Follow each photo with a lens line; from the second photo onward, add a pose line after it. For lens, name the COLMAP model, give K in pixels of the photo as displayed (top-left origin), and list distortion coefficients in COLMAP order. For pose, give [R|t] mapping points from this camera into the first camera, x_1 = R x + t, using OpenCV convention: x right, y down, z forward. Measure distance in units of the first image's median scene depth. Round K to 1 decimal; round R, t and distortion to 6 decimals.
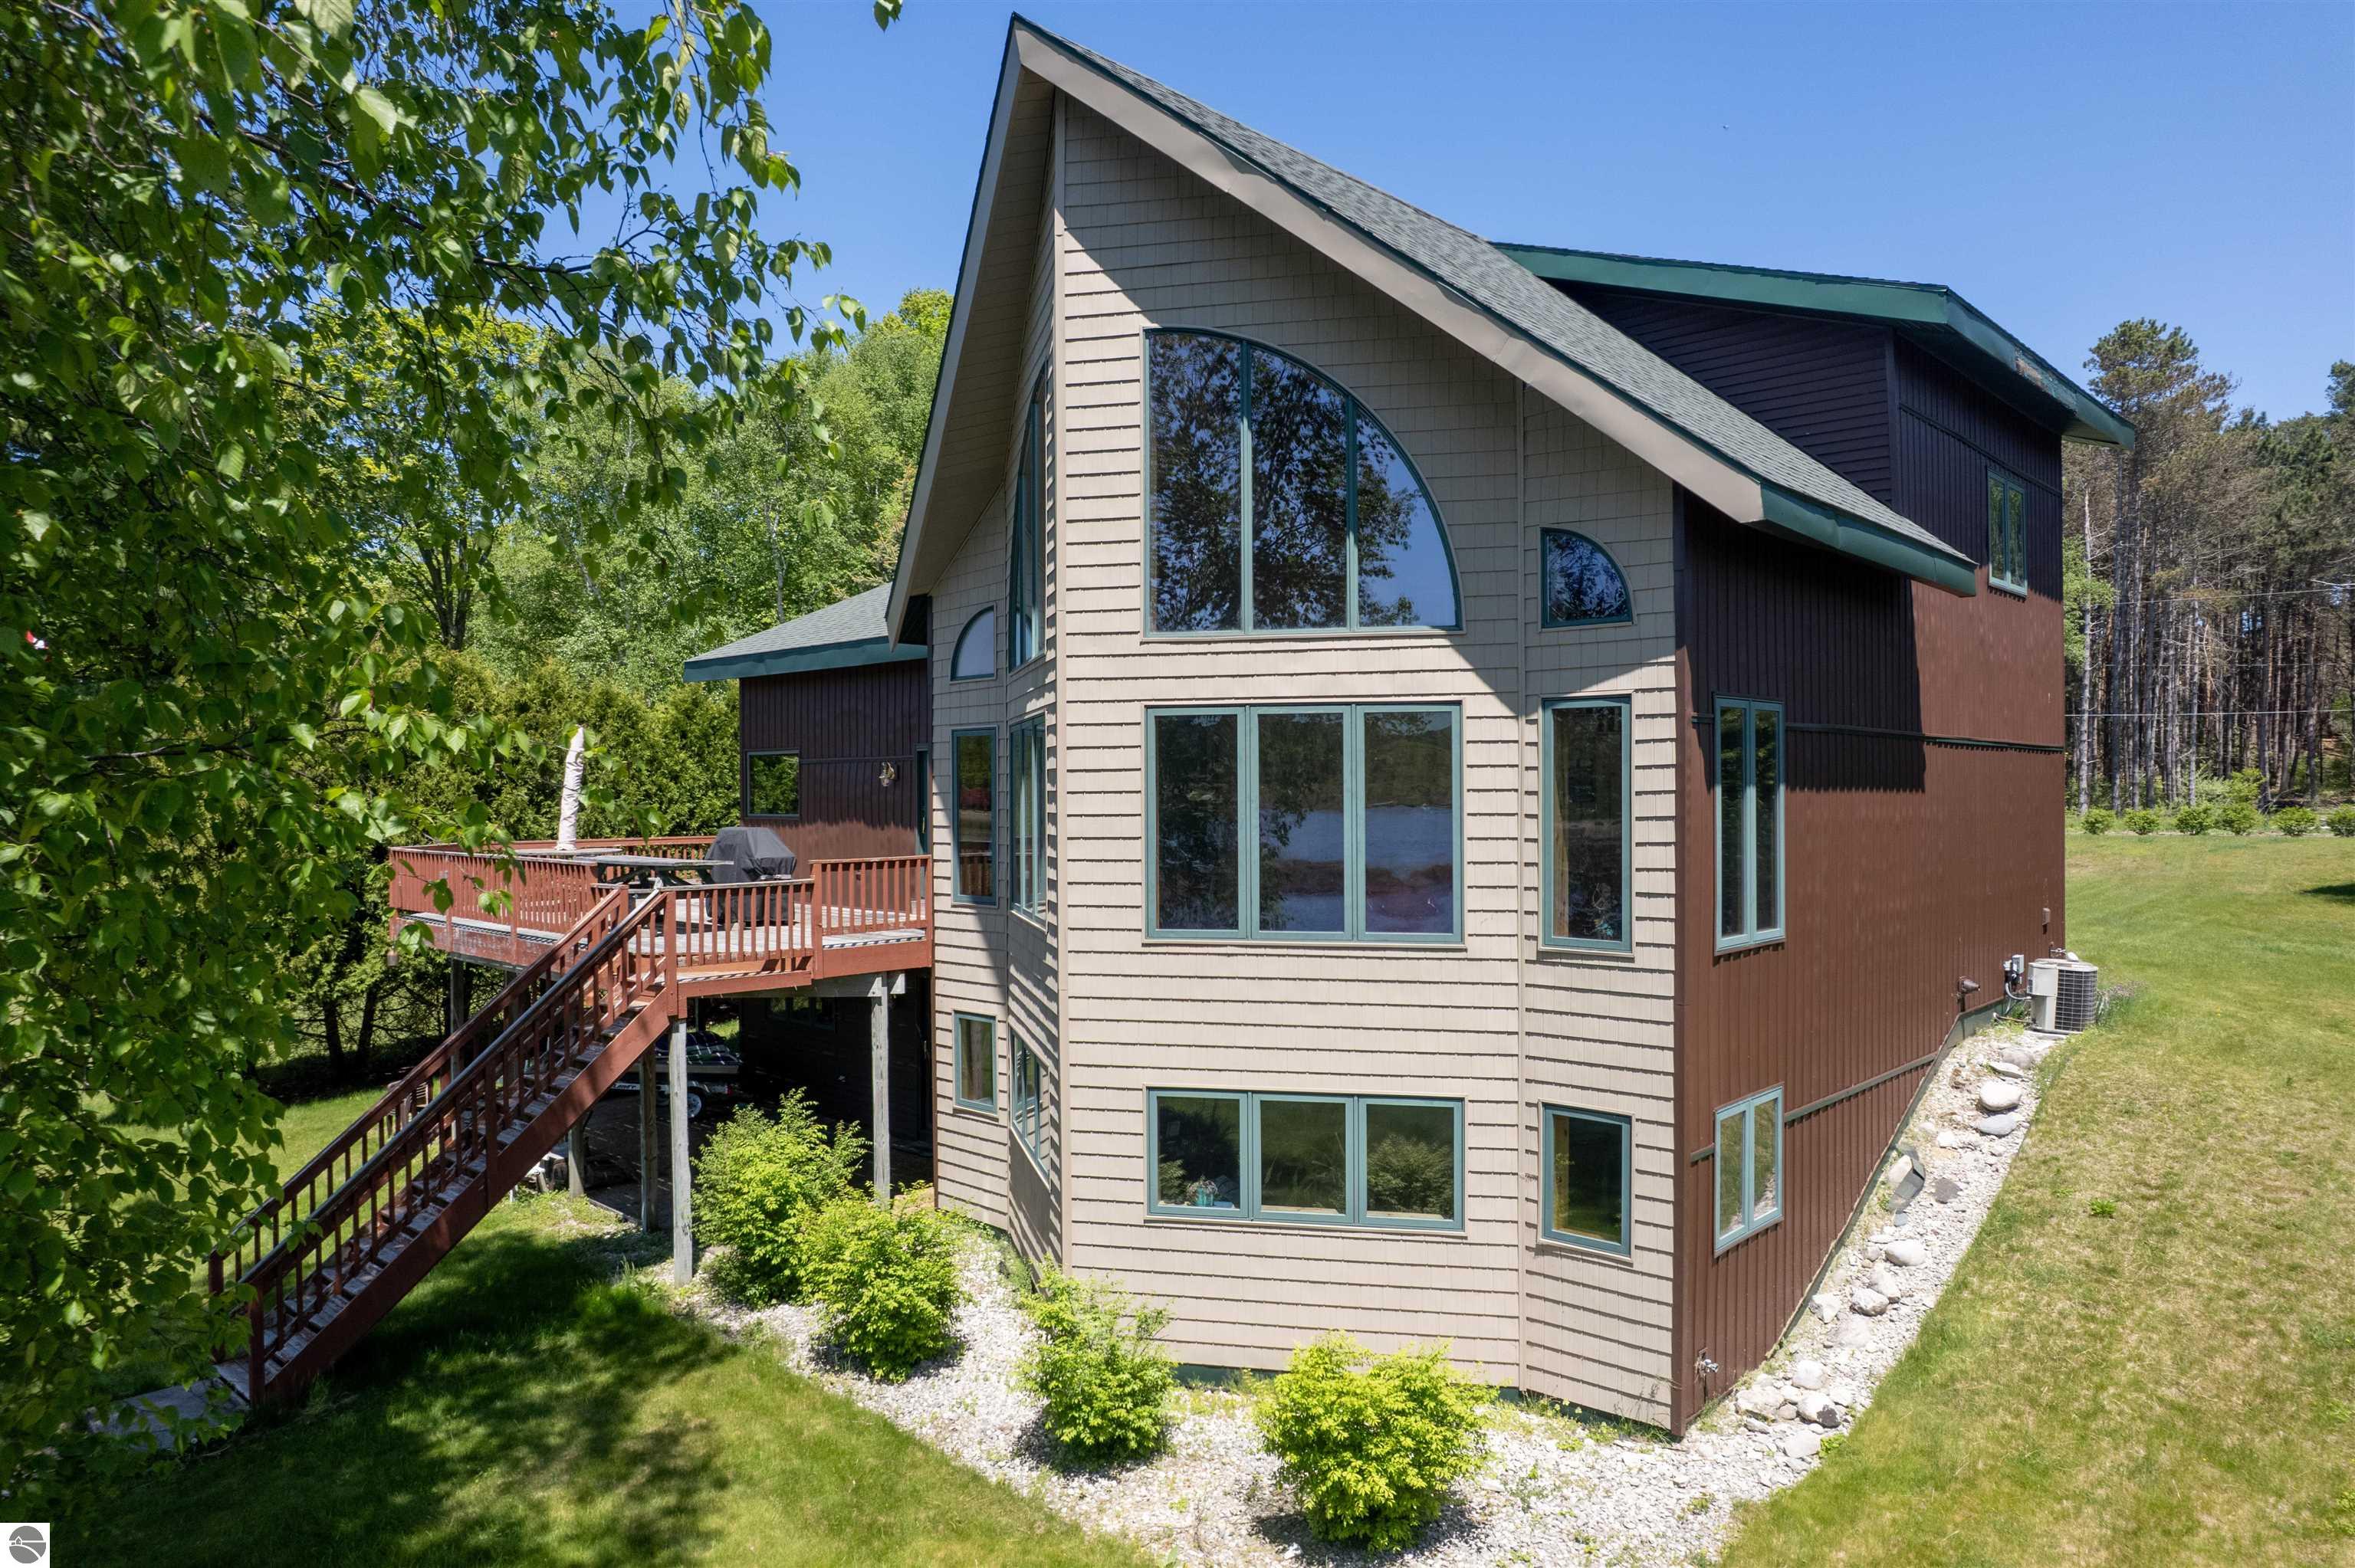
lens RADIAL K [[1496.6, 0, 1185.8], [0, 1496.6, 773.3], [0, 0, 1]] dist [-0.085331, 0.078899]
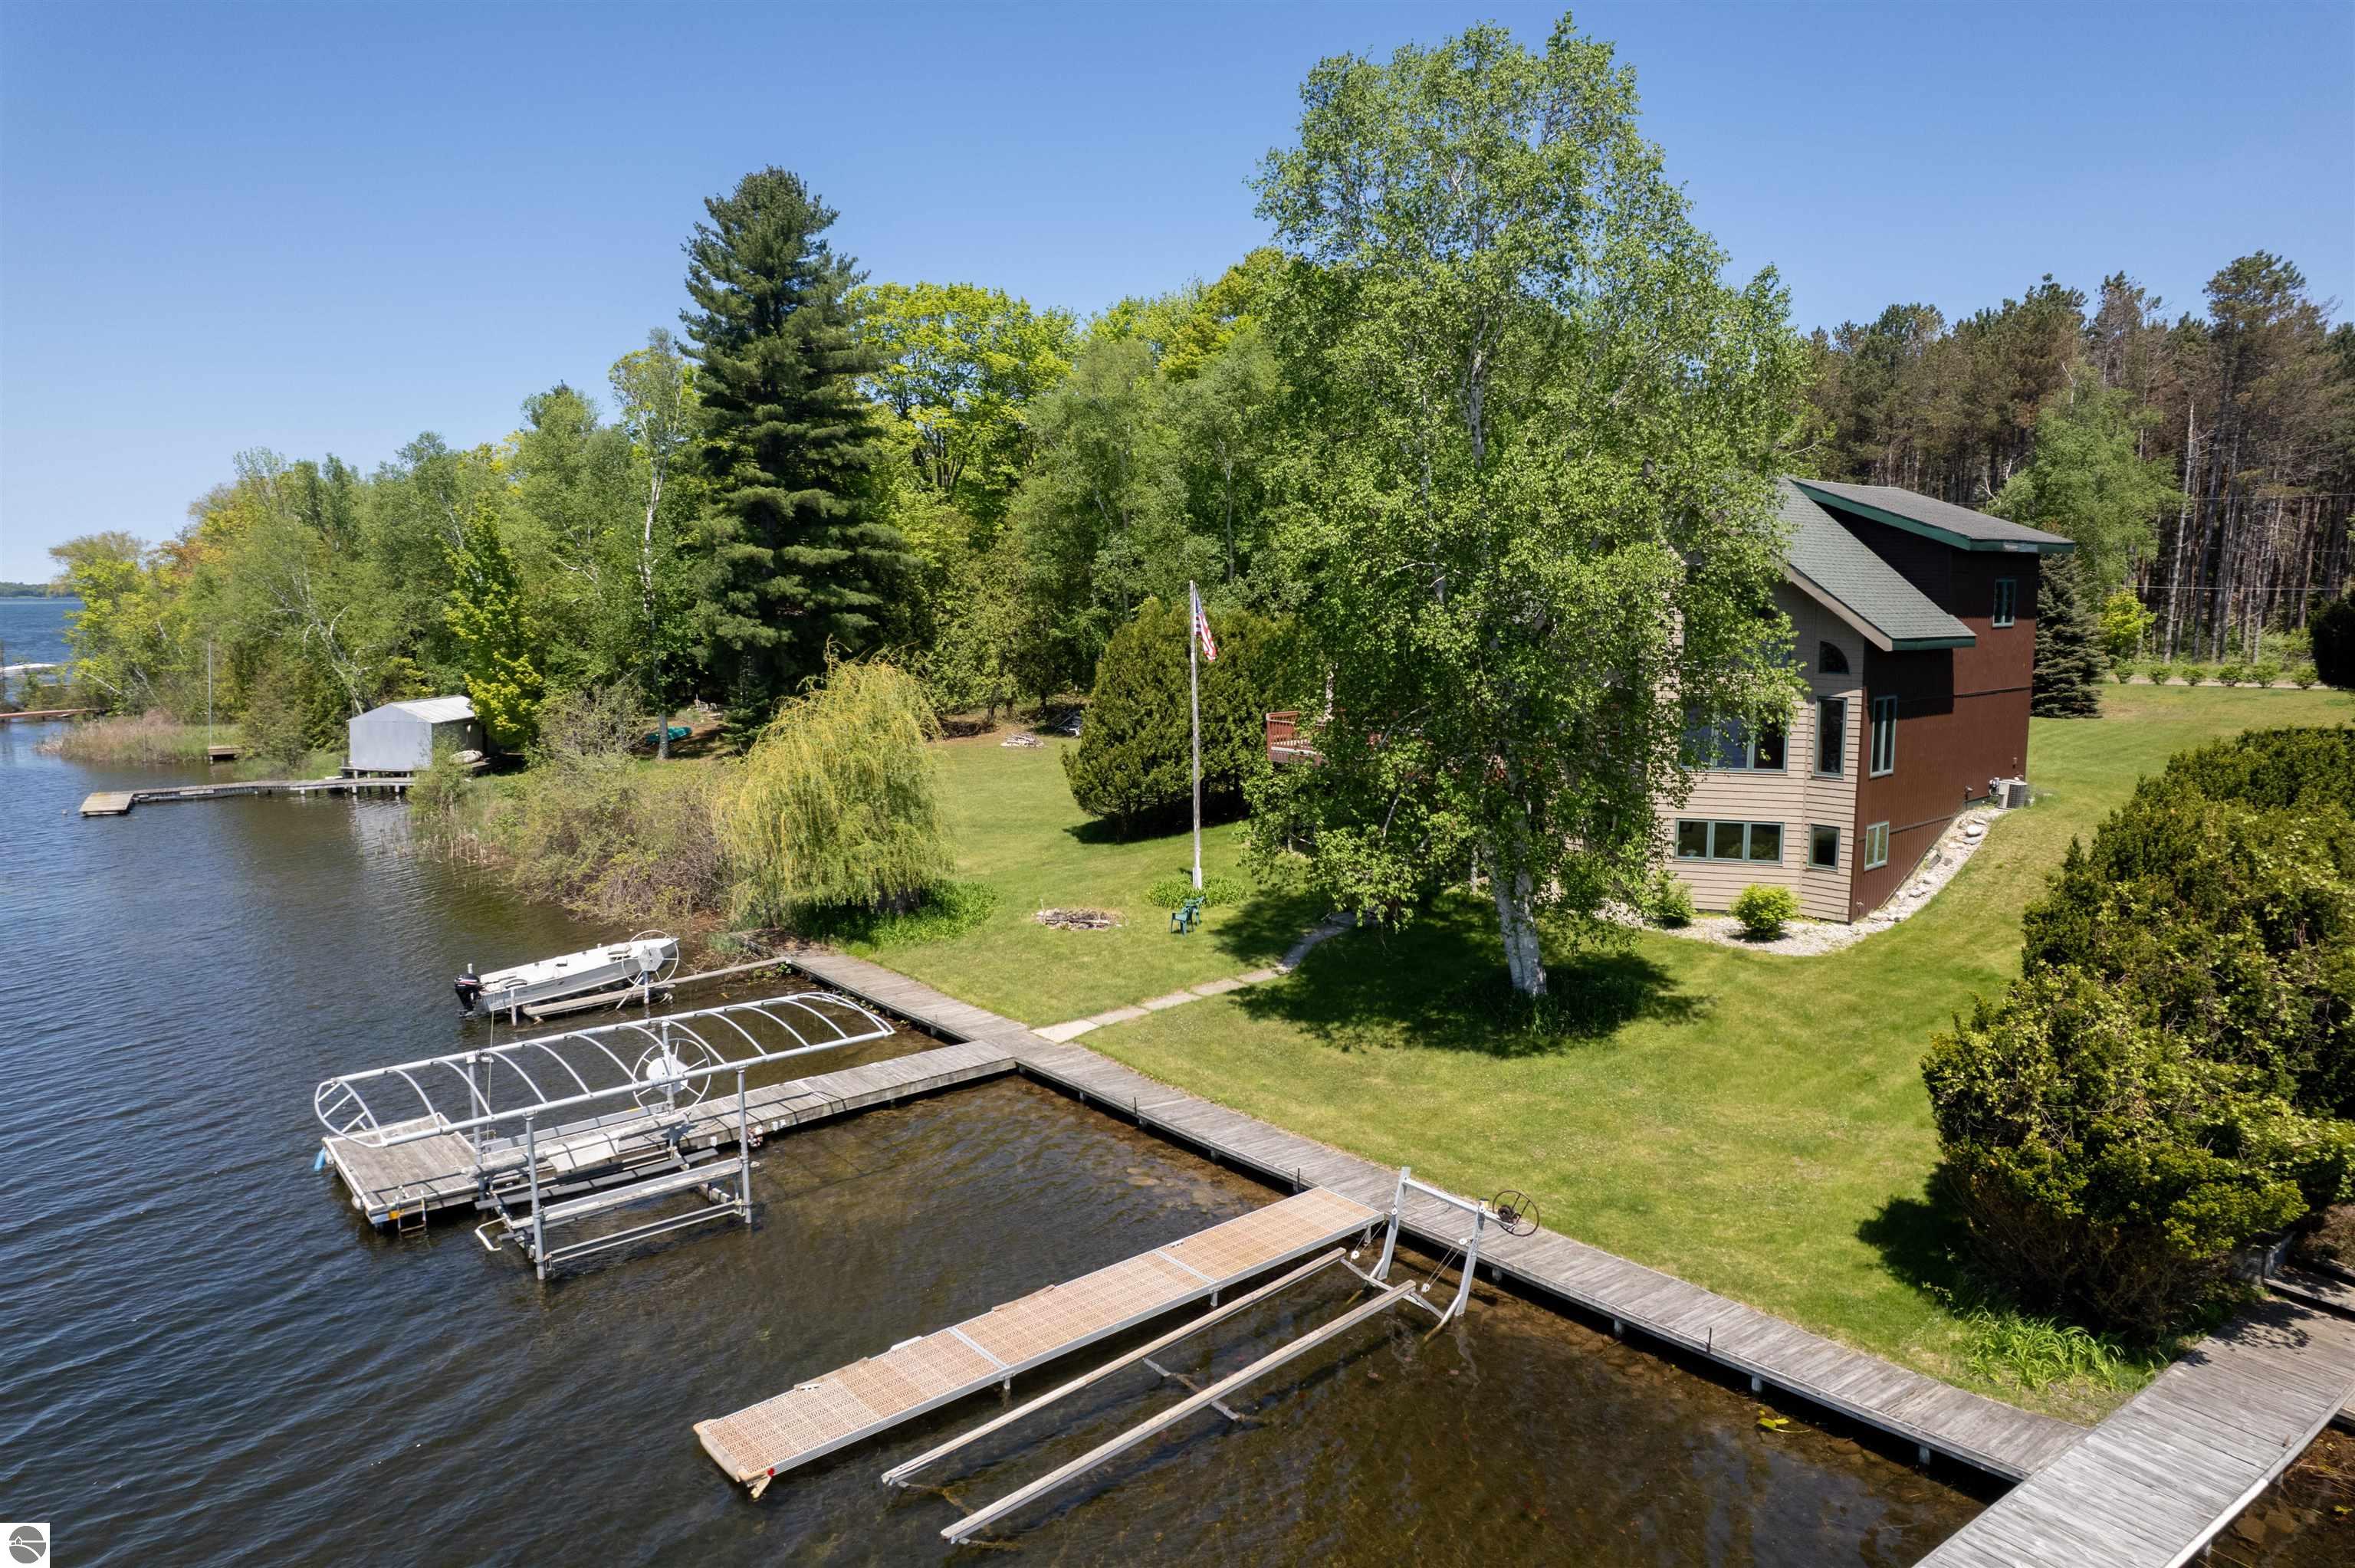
lens RADIAL K [[1496.6, 0, 1185.8], [0, 1496.6, 773.3], [0, 0, 1]] dist [-0.085331, 0.078899]
pose [[0.996241, 0.012242, -0.085760, -0.759217], [-0.000320, 0.990477, 0.137675, -0.294793], [0.086629, -0.137130, 0.986758, -2.049943]]
